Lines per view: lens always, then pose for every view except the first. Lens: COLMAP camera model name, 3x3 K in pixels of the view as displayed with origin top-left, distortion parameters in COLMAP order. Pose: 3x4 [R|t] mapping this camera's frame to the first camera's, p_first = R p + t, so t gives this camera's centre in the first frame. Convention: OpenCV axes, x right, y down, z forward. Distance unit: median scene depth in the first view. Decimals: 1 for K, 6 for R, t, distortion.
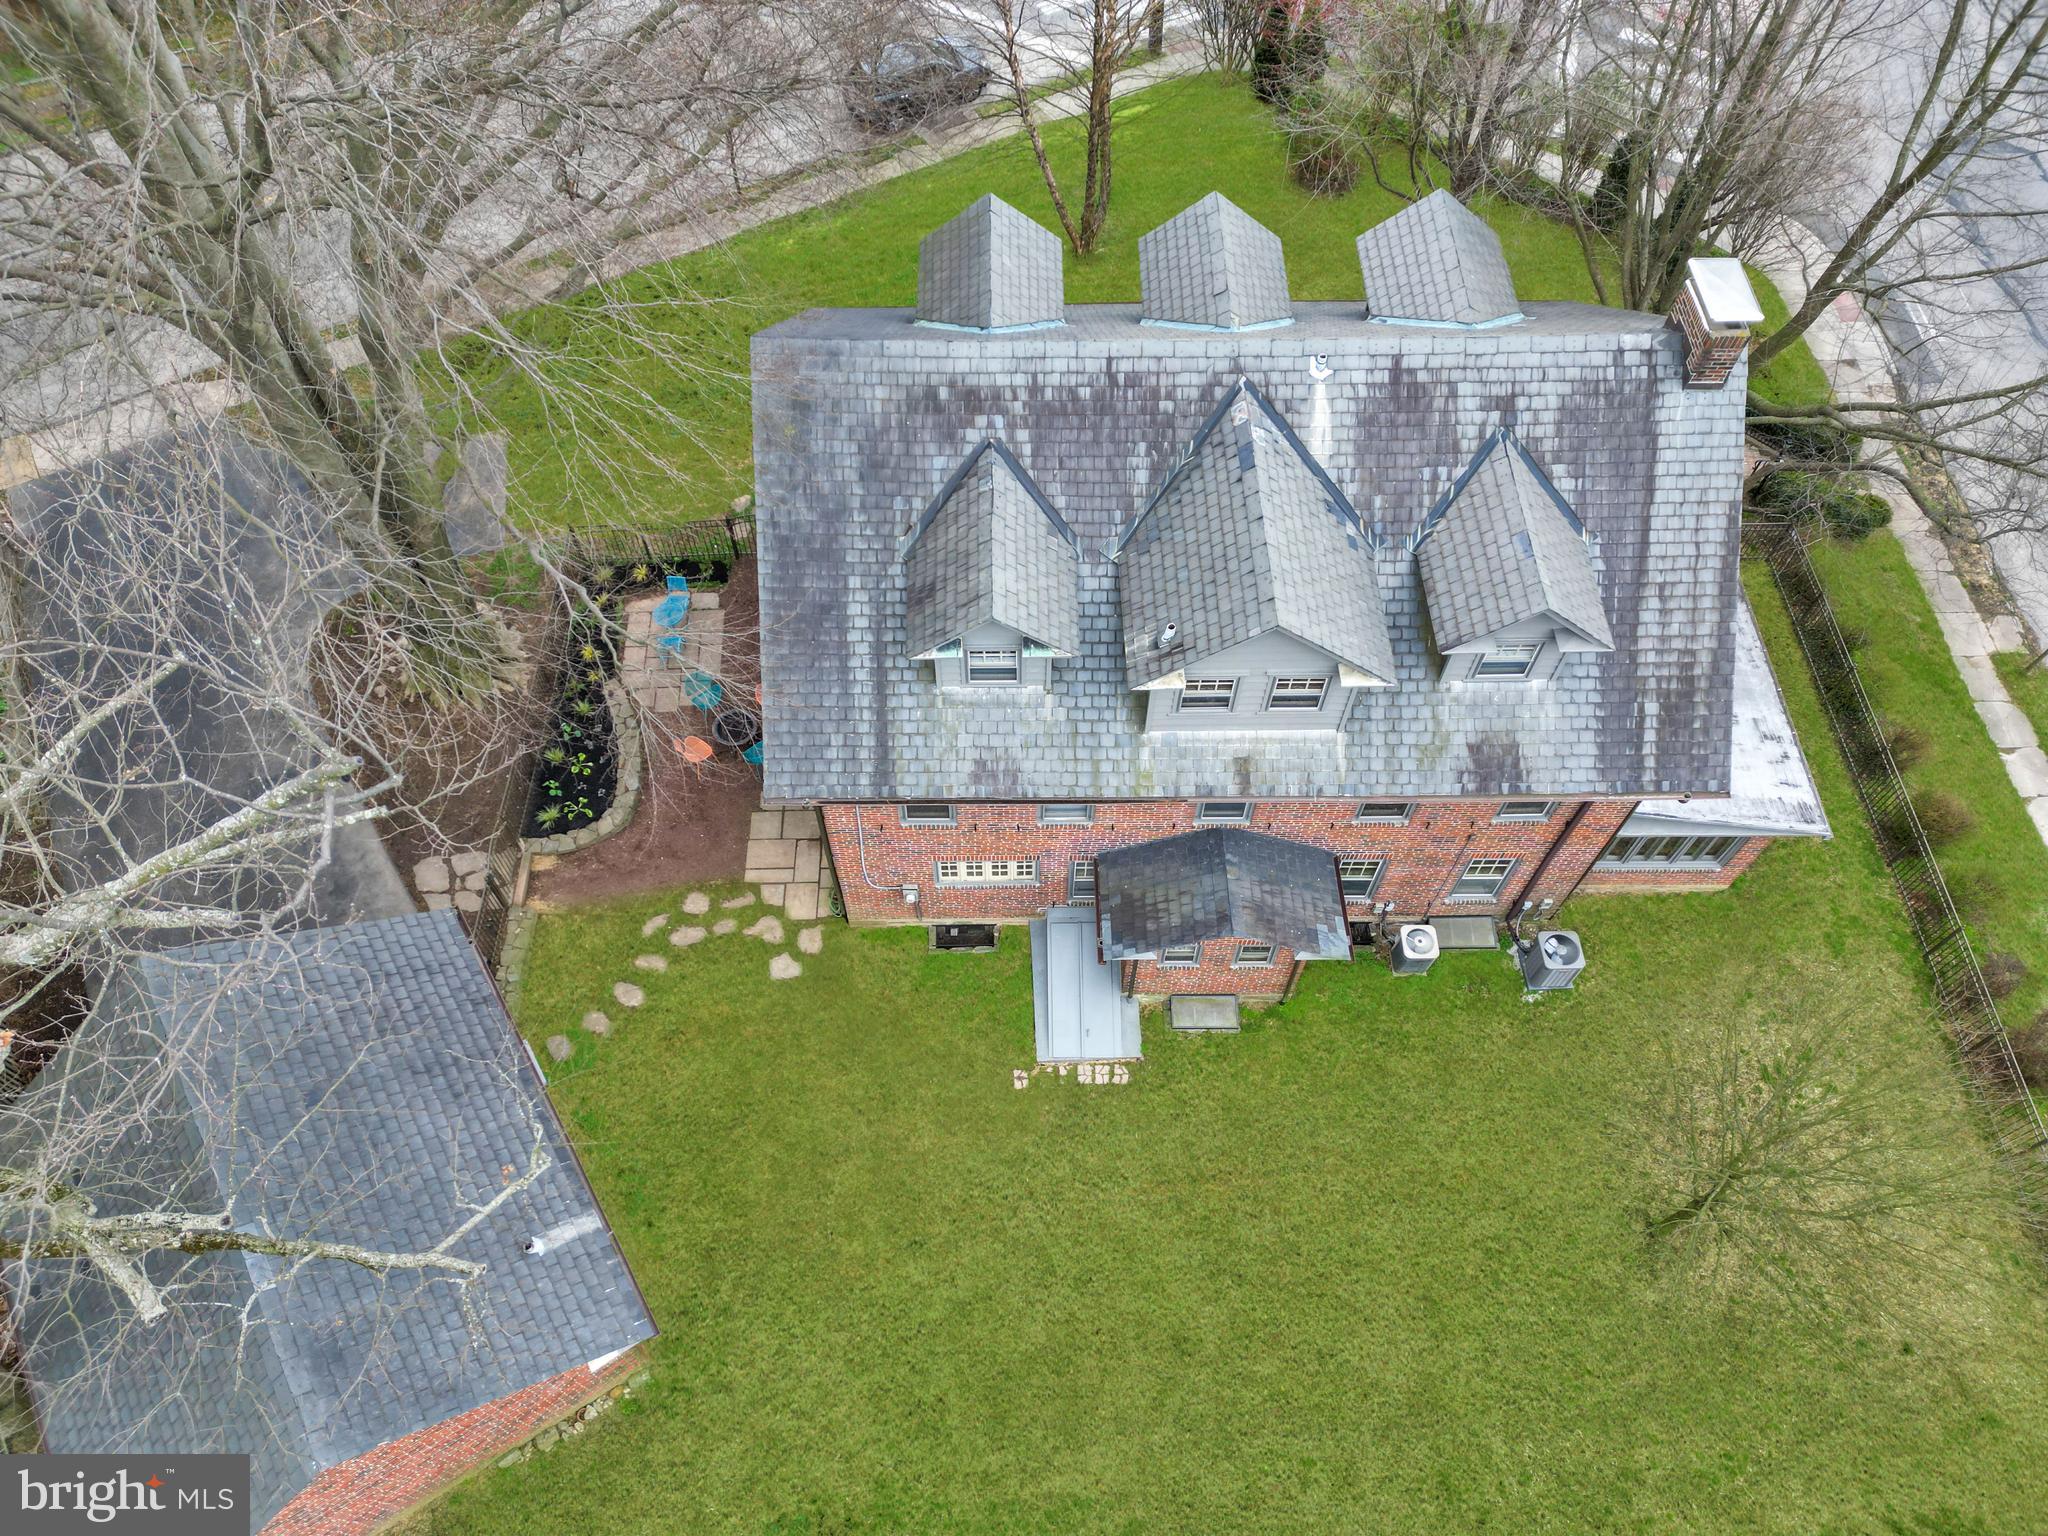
lens RADIAL K [[1434.0, 0, 1024.0], [0, 1434.0, 768.0], [0, 0, 1]] dist [0.129115, -0.208043]
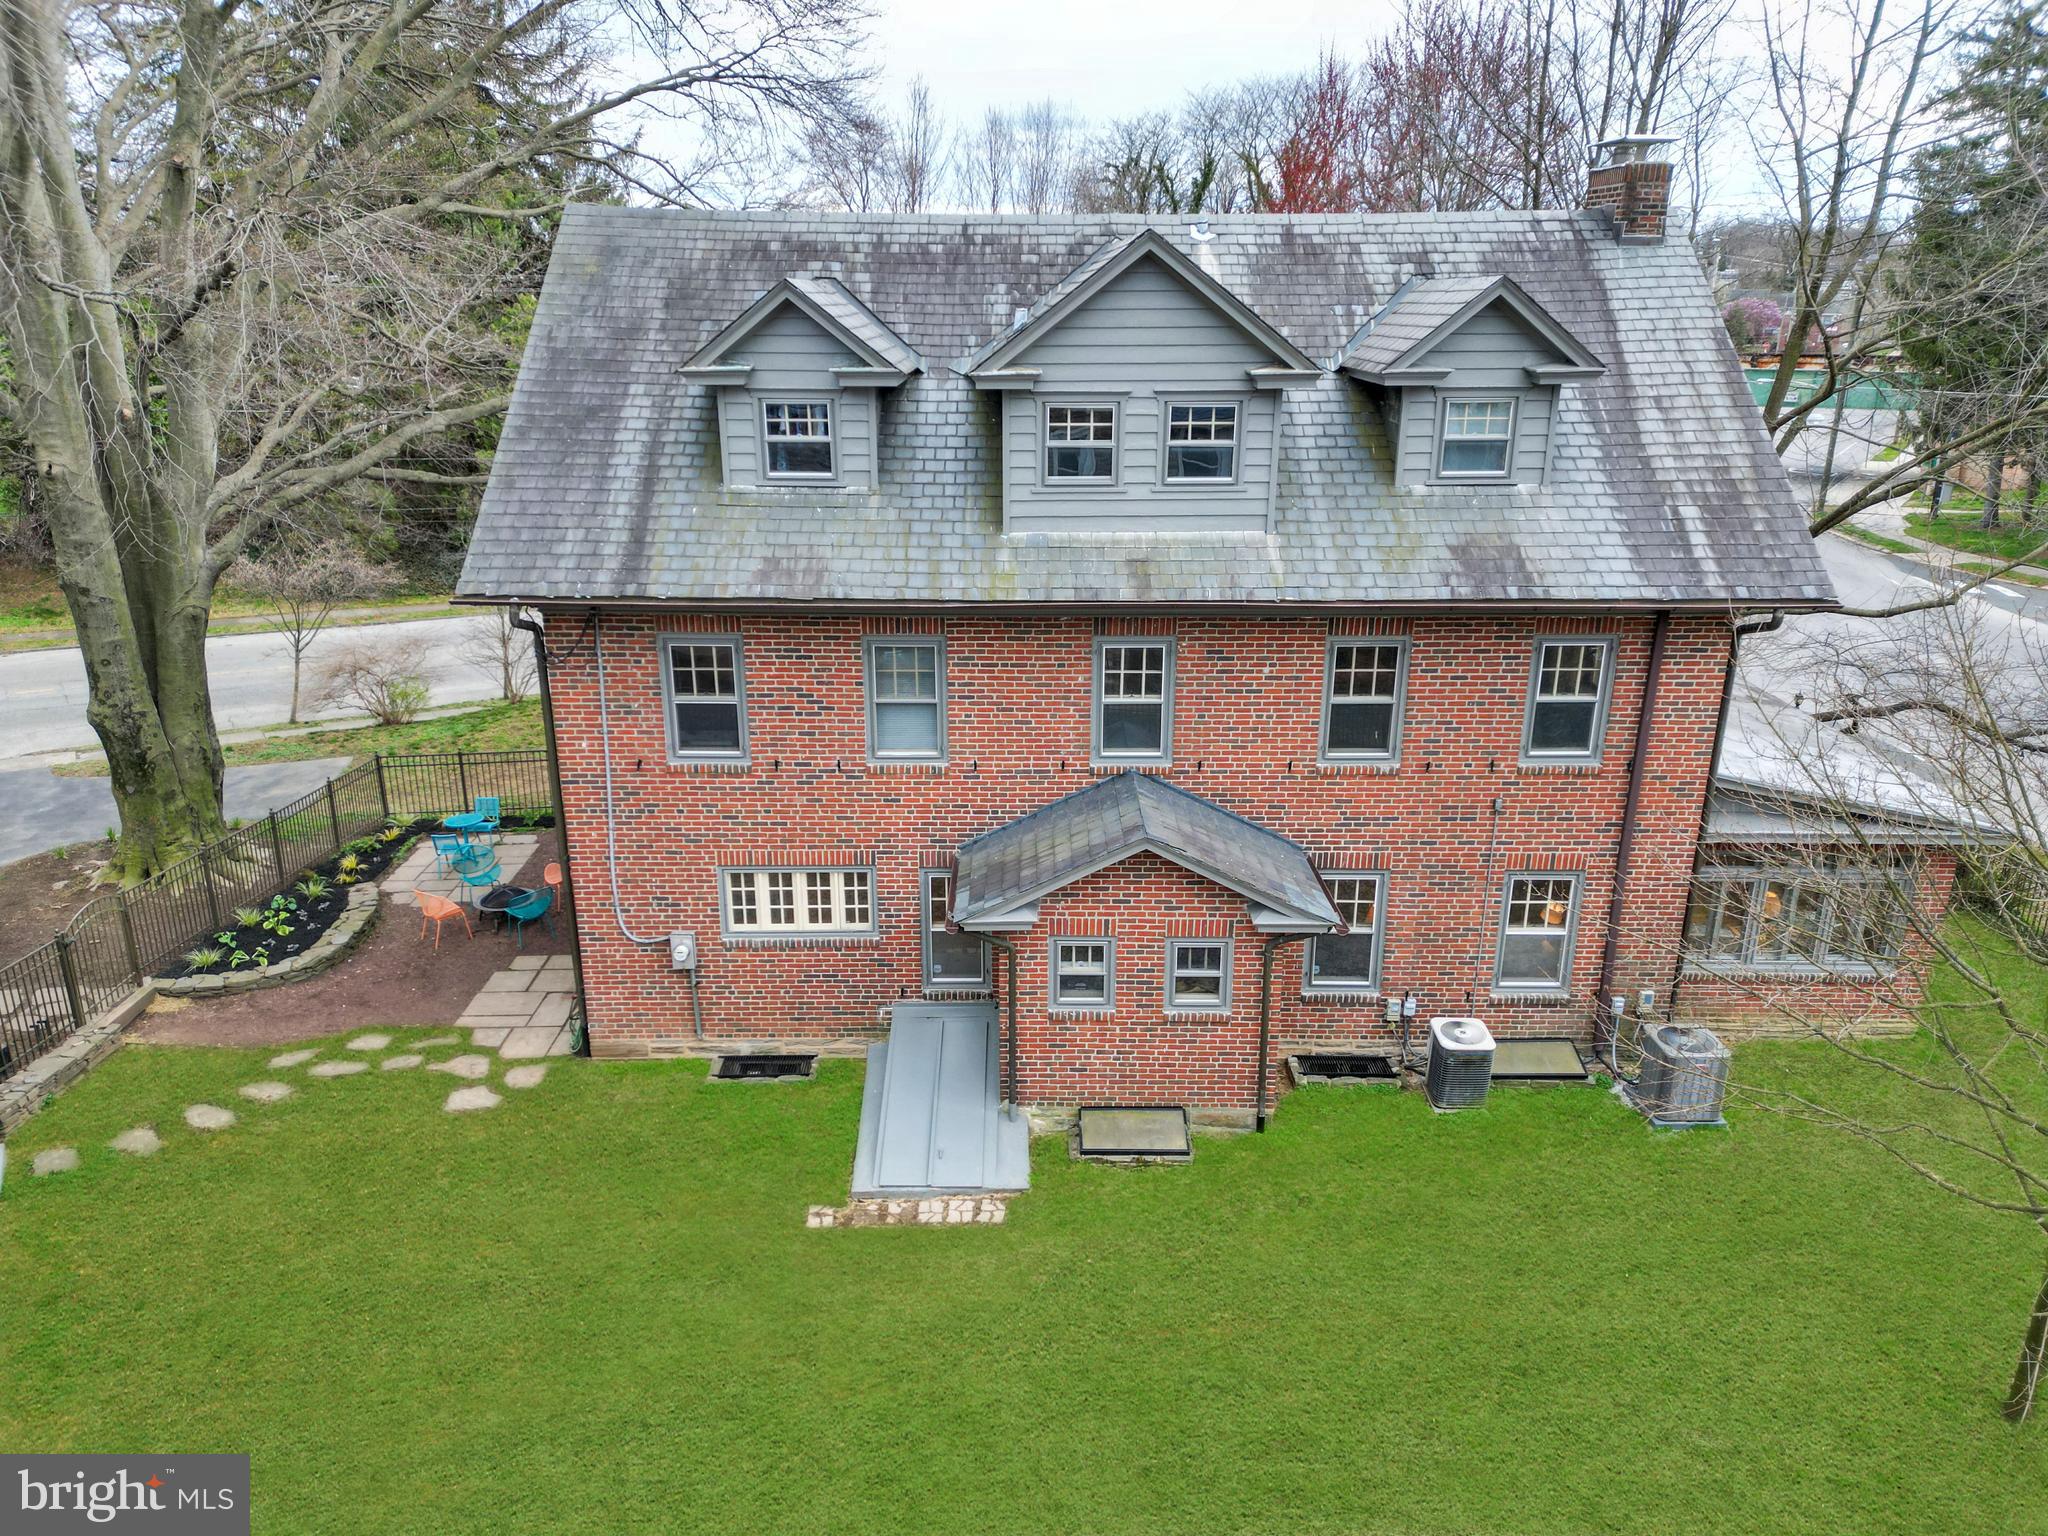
lens RADIAL K [[1420.1, 0, 1028.4], [0, 1420.1, 760.8], [0, 0, 1]] dist [0.096718, -0.097234]
pose [[0.999952, -0.000904, -0.009758, 0.104433], [-0.005504, 0.772023, -0.635571, 0.525977], [0.008108, 0.635594, 0.771981, 0.517956]]
